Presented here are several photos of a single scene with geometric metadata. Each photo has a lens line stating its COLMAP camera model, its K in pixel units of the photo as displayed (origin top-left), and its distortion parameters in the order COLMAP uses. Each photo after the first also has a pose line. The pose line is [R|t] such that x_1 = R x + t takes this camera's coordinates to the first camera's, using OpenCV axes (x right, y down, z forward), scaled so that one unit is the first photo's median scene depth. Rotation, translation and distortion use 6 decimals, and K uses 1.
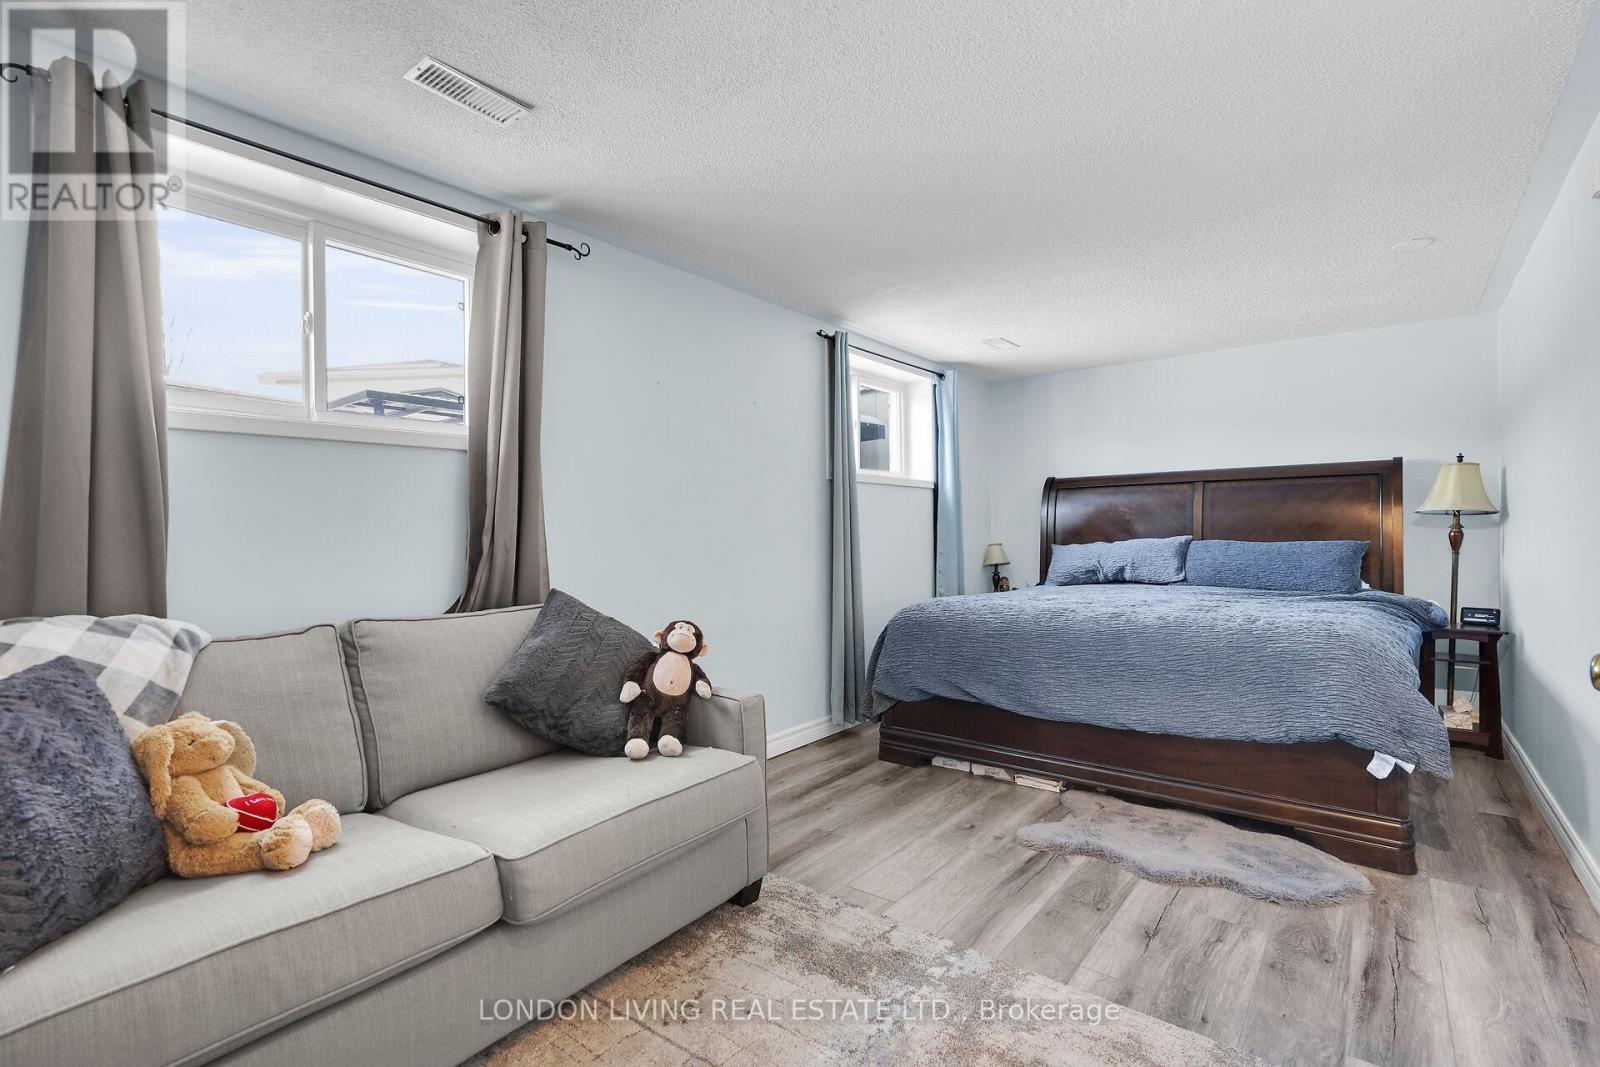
lens RADIAL K [[732.8, 0, 803.5], [0, 732.8, 553.0], [0, 0, 1]] dist [0.001349, 0.000724]
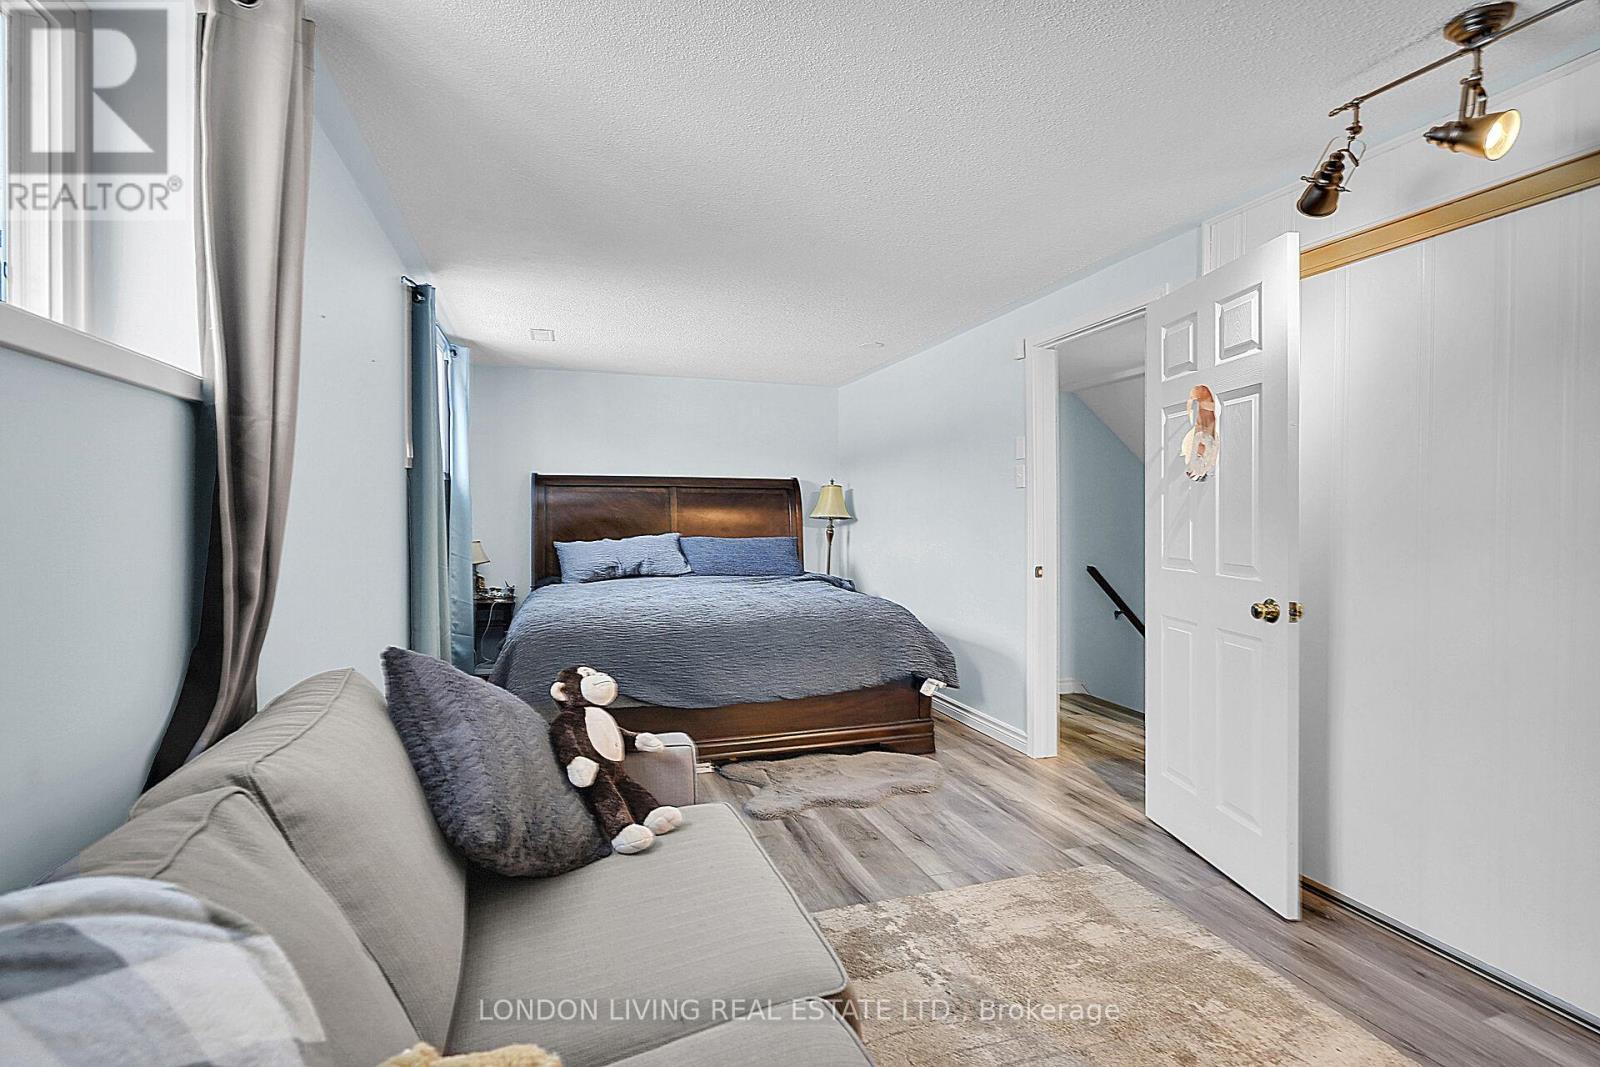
lens RADIAL K [[732.6, 0, 795.2], [0, 732.6, 536.5], [0, 0, 1]] dist [-0.000886, 0.000362]
pose [[0.551500, -0.012966, 0.834074, -0.483601], [0.015497, 0.999866, 0.005296, -0.030665], [-0.834031, 0.010005, 0.551627, 0.274182]]
